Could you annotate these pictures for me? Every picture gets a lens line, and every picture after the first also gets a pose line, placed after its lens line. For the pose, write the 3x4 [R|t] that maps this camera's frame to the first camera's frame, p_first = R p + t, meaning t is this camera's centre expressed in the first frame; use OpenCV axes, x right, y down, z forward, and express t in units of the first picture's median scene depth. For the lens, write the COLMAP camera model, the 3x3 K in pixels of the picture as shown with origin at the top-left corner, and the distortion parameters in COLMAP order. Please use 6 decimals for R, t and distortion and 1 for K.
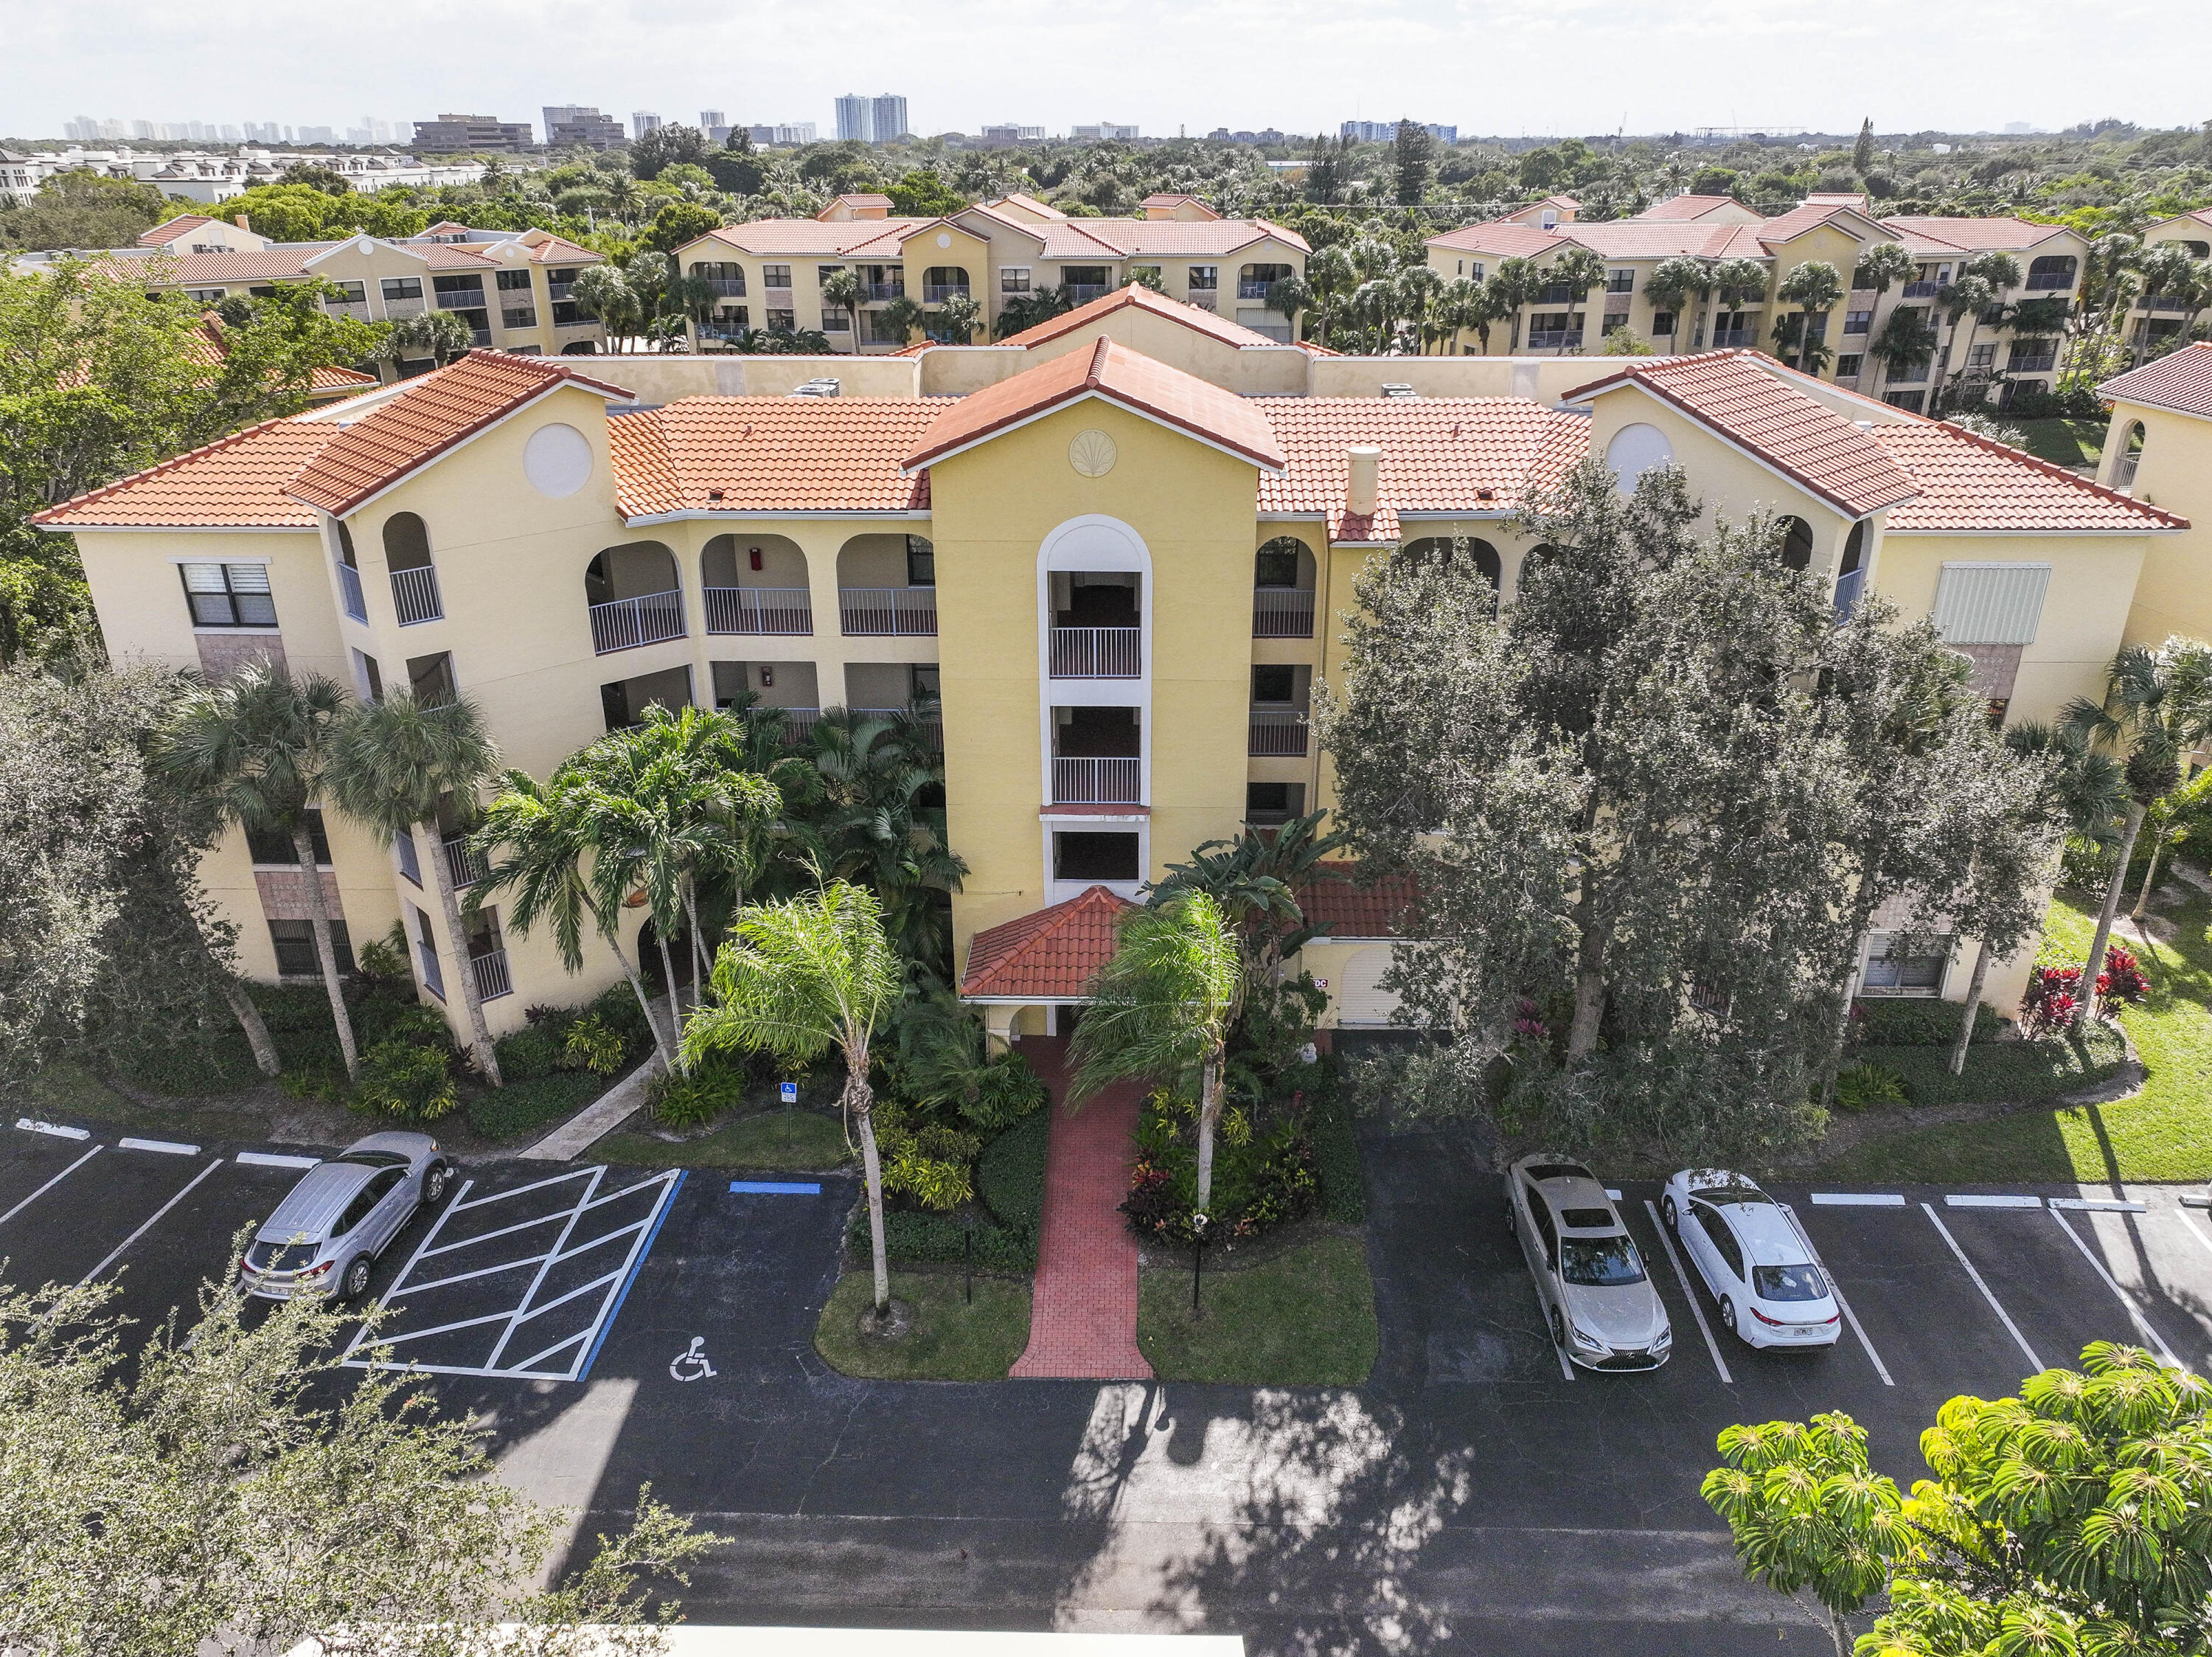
lens RADIAL K [[1565.6, 0, 1106.0], [0, 1565.6, 828.5], [0, 0, 1]] dist [0.002600, 0.008508]
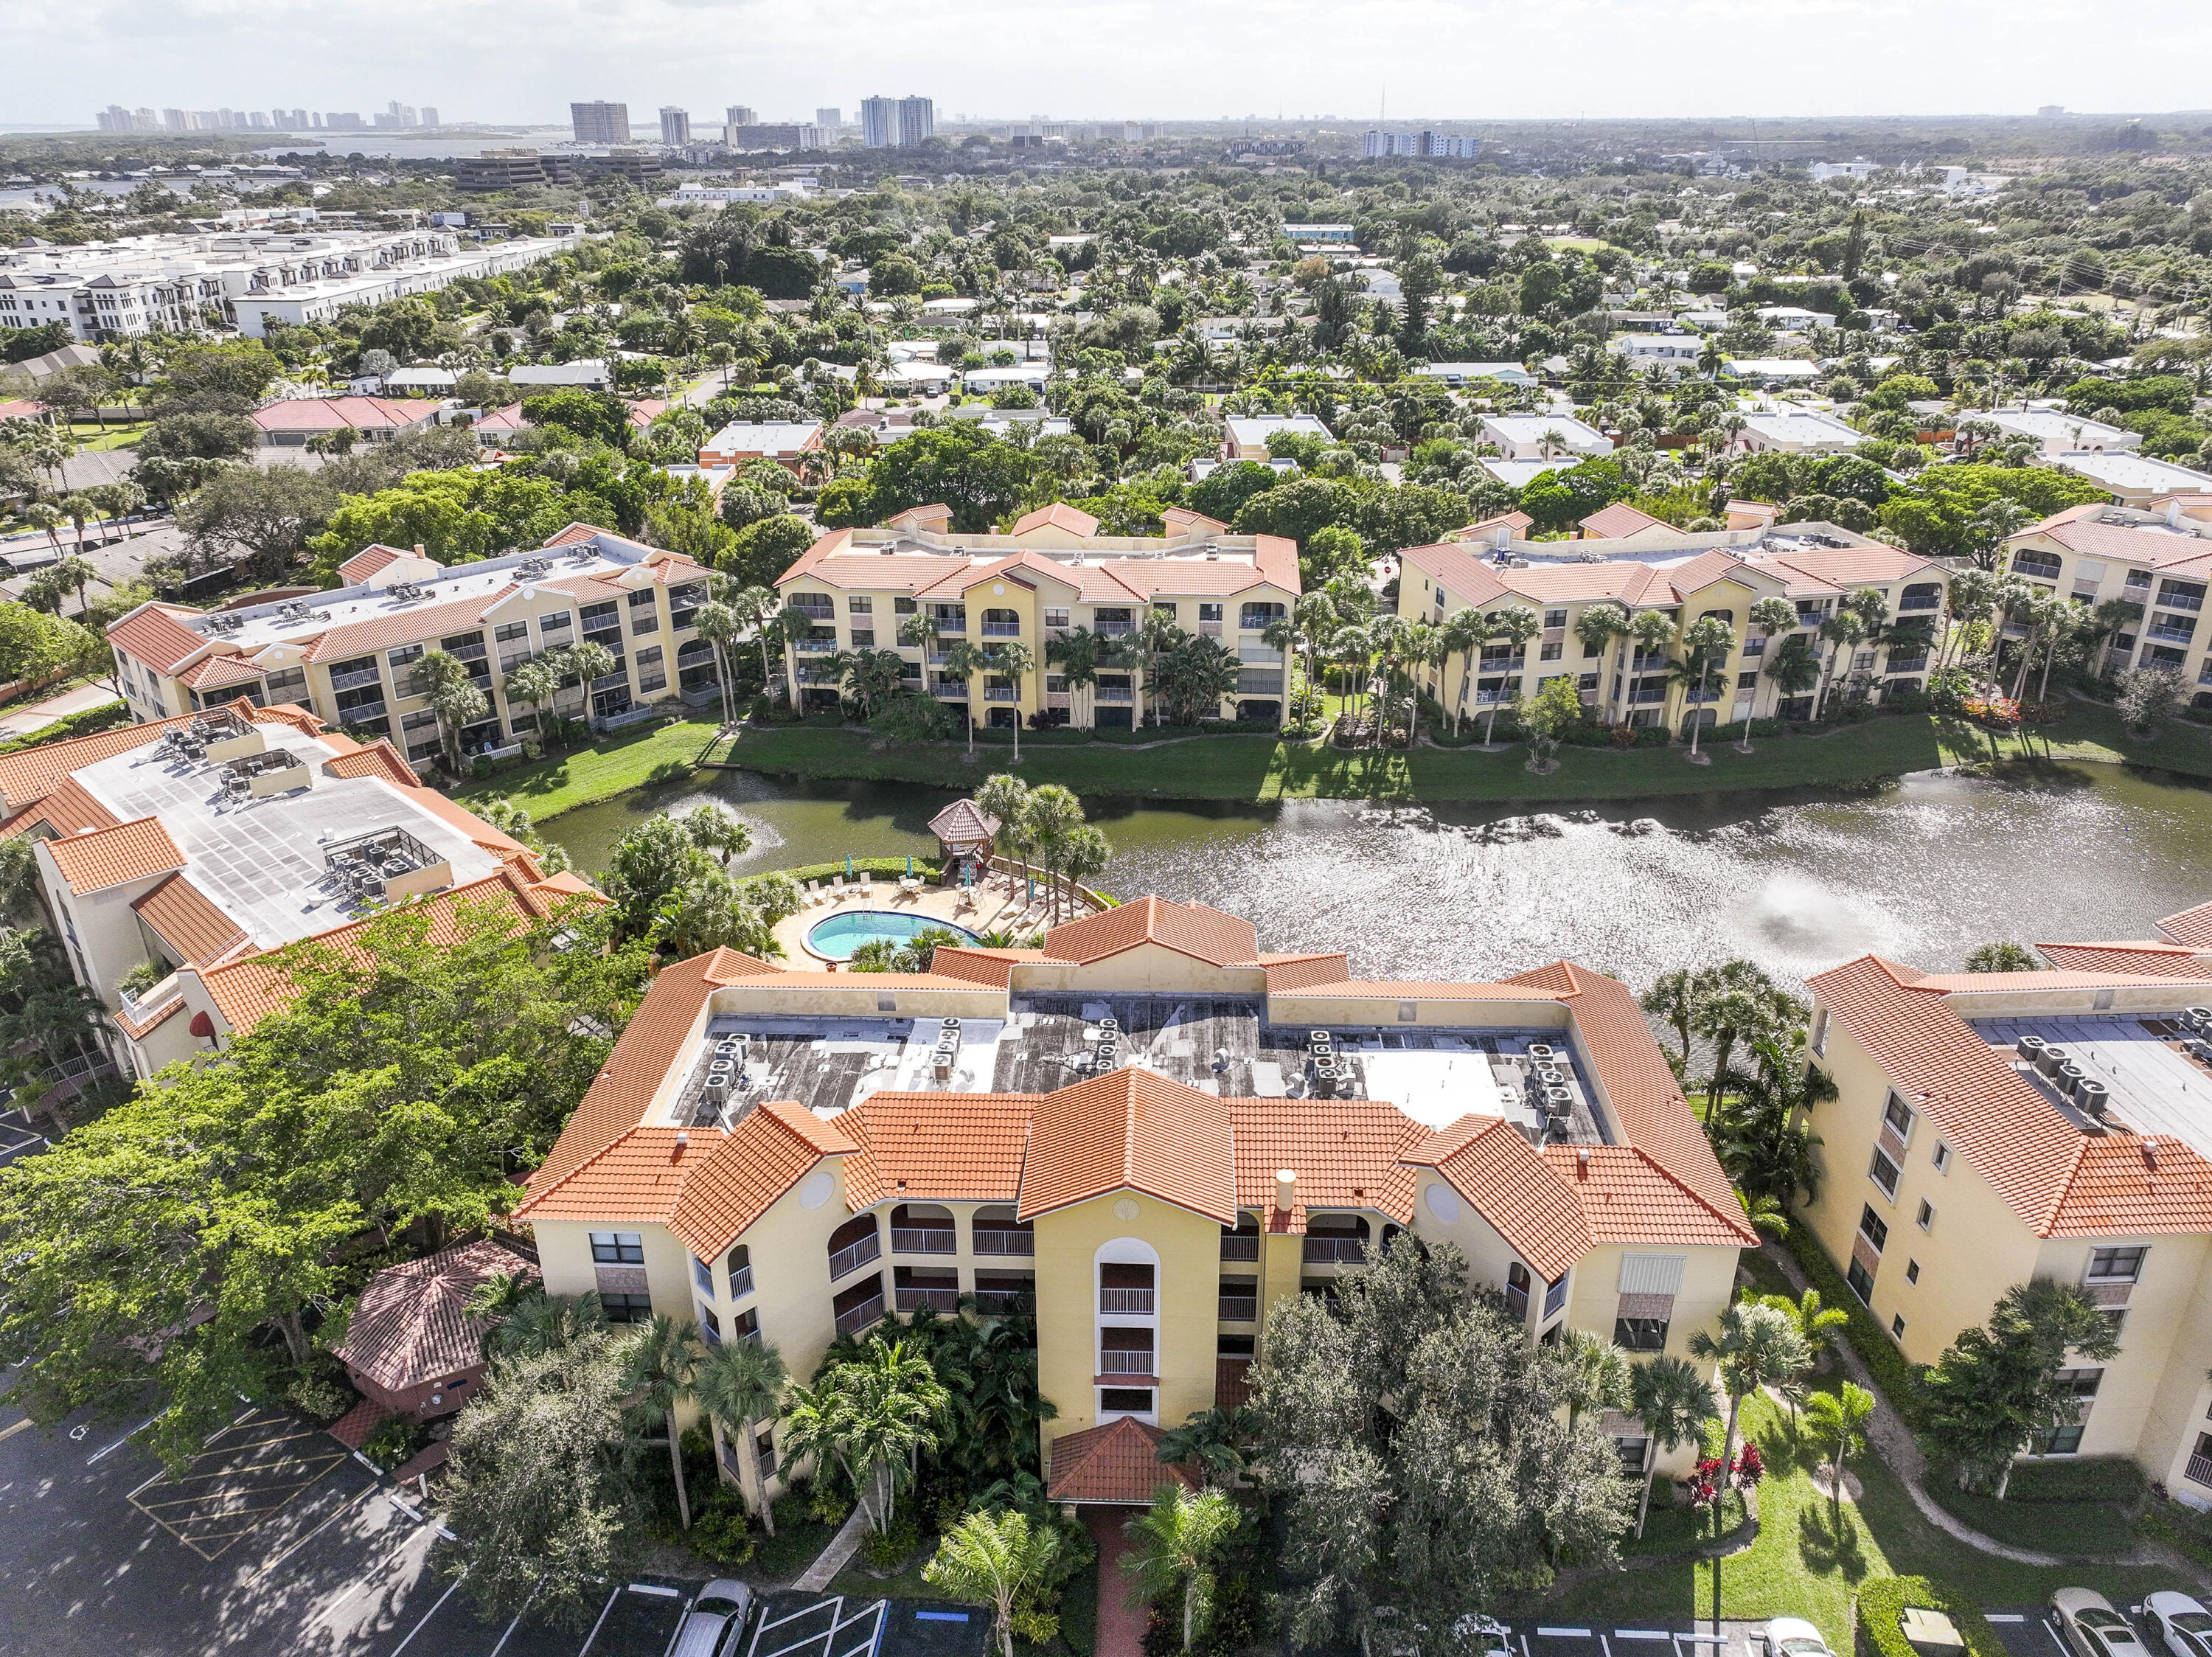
lens RADIAL K [[1565.6, 0, 1106.0], [0, 1565.6, 828.5], [0, 0, 1]] dist [0.002600, 0.008508]
pose [[0.999904, 0.004890, -0.012978, -0.009473], [-0.004726, 0.999909, 0.012626, -0.601697], [0.013039, -0.012564, 0.999836, -0.656432]]
